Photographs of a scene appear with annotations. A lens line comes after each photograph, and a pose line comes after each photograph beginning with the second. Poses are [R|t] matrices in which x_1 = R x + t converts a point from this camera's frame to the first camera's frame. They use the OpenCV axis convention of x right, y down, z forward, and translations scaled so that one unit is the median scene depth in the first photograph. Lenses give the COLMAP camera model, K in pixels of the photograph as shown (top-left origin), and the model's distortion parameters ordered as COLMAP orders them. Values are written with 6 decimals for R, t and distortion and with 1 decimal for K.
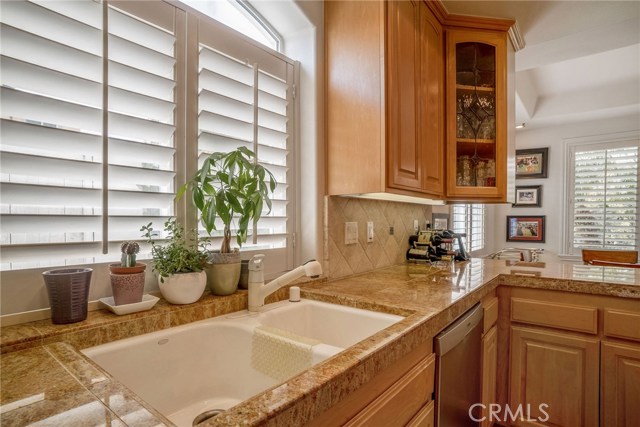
lens RADIAL K [[340.0, 0, 320.2], [0, 340.0, 225.7], [0, 0, 1]] dist [-0.064651, 0.029400]
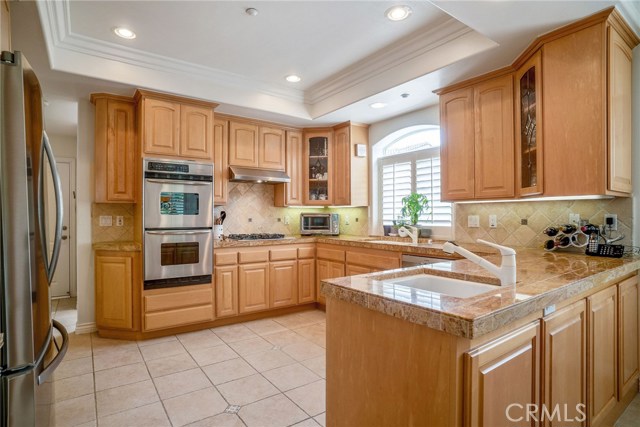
lens RADIAL K [[340.0, 0, 319.0], [0, 340.0, 216.7], [0, 0, 1]] dist [-0.064651, 0.029400]
pose [[-0.267900, 0.003776, -0.963439, 1.867890], [-0.011296, 0.999911, 0.007060, -0.007553], [0.963380, 0.012774, -0.267834, 0.590099]]
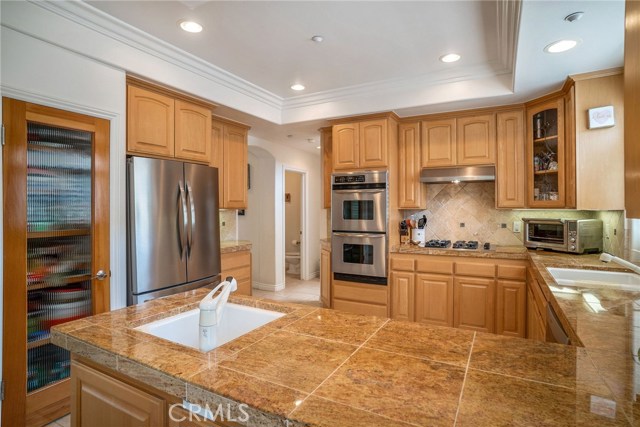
lens RADIAL K [[340.0, 0, 316.7], [0, 340.0, 209.3], [0, 0, 1]] dist [-0.064651, 0.029400]
pose [[-0.985143, 0.003040, -0.171707, 0.988642], [0.000551, 0.999894, 0.014544, -0.085326], [0.171733, 0.014233, -0.985041, 1.336933]]
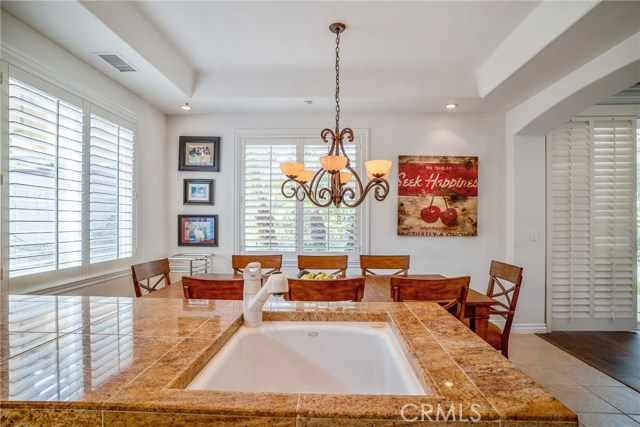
lens RADIAL K [[340.0, 0, 320.4], [0, 340.0, 222.3], [0, 0, 1]] dist [-0.064651, 0.029400]
pose [[0.805664, 0.002221, 0.592369, 0.838772], [0.004279, 0.999945, -0.009569, -0.004241], [-0.592358, 0.010245, 0.805610, 0.293867]]
